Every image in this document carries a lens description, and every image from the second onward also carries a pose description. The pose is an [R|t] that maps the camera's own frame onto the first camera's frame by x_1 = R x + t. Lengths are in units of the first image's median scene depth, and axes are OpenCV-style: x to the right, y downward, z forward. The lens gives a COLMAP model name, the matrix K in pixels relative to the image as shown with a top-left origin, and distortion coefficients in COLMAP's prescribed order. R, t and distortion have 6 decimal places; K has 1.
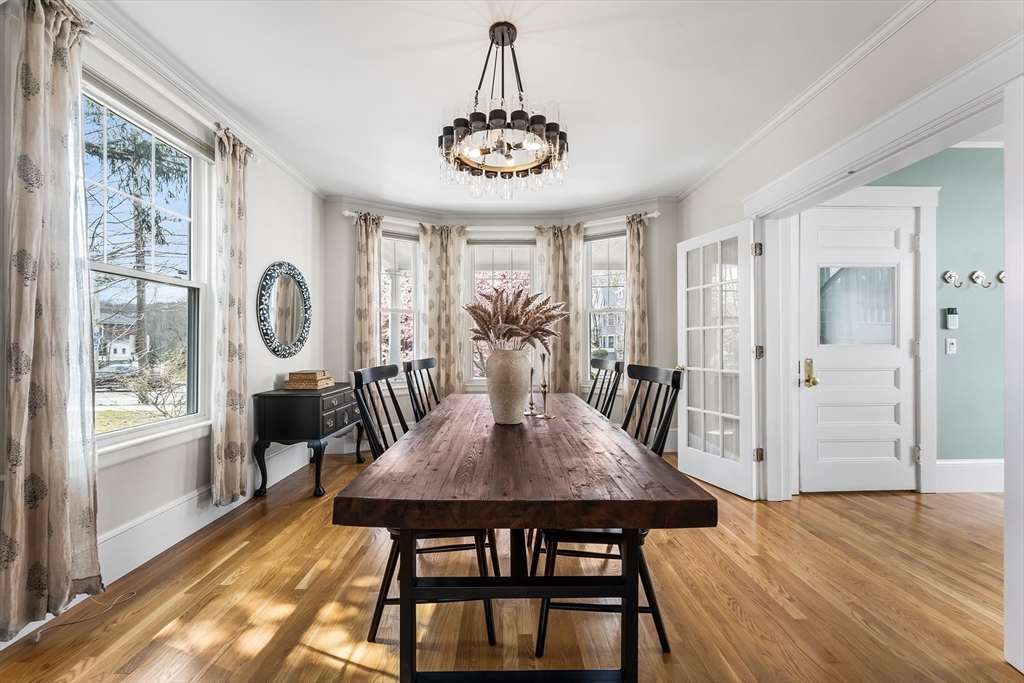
lens RADIAL K [[422.0, 0, 511.1], [0, 422.0, 342.7], [0, 0, 1]] dist [-0.003338, 0.000232]
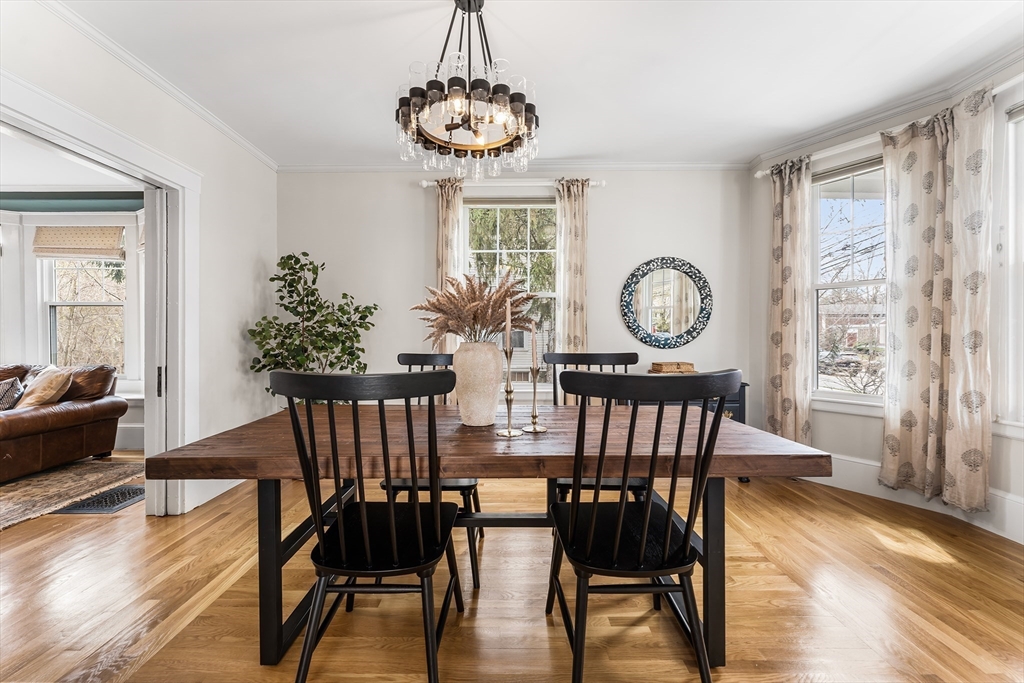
lens RADIAL K [[422.0, 0, 508.6], [0, 422.0, 339.9], [0, 0, 1]] dist [-0.003338, 0.000232]
pose [[-0.030026, 0.014099, -0.999450, 0.484643], [0.005911, 0.999886, 0.013927, -0.001602], [0.999532, -0.005490, -0.030106, 0.588519]]
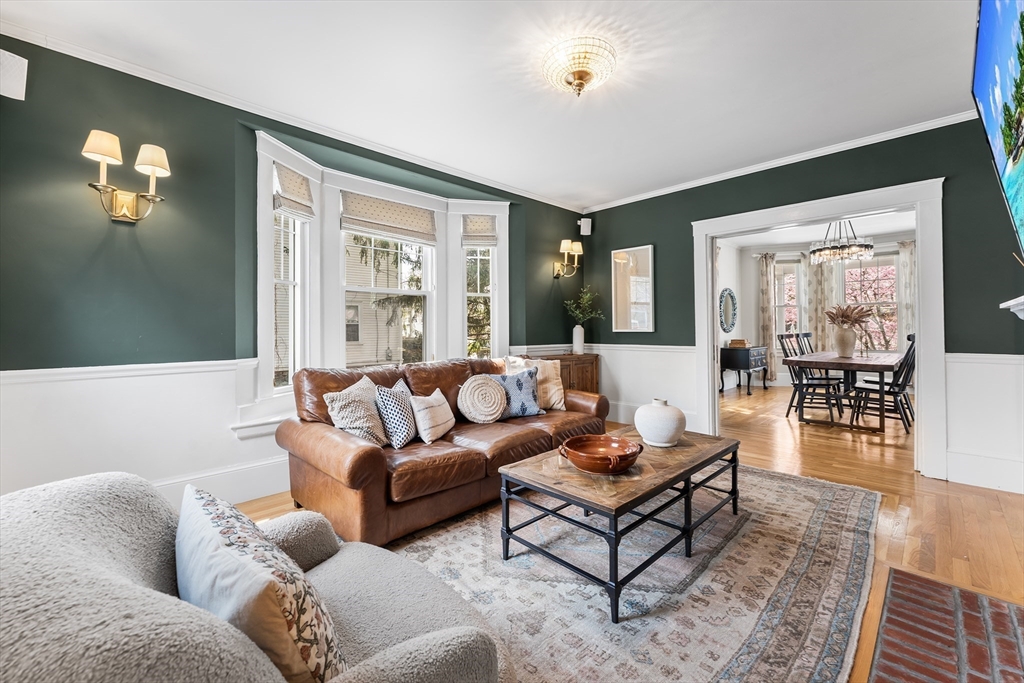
lens RADIAL K [[422.0, 0, 508.6], [0, 422.0, 323.5], [0, 0, 1]] dist [-0.003338, 0.000232]
pose [[0.683286, -0.012423, -0.730045, 0.242612], [0.010219, 0.999920, -0.007450, -0.006808], [0.730079, -0.002370, 0.683358, -1.156660]]
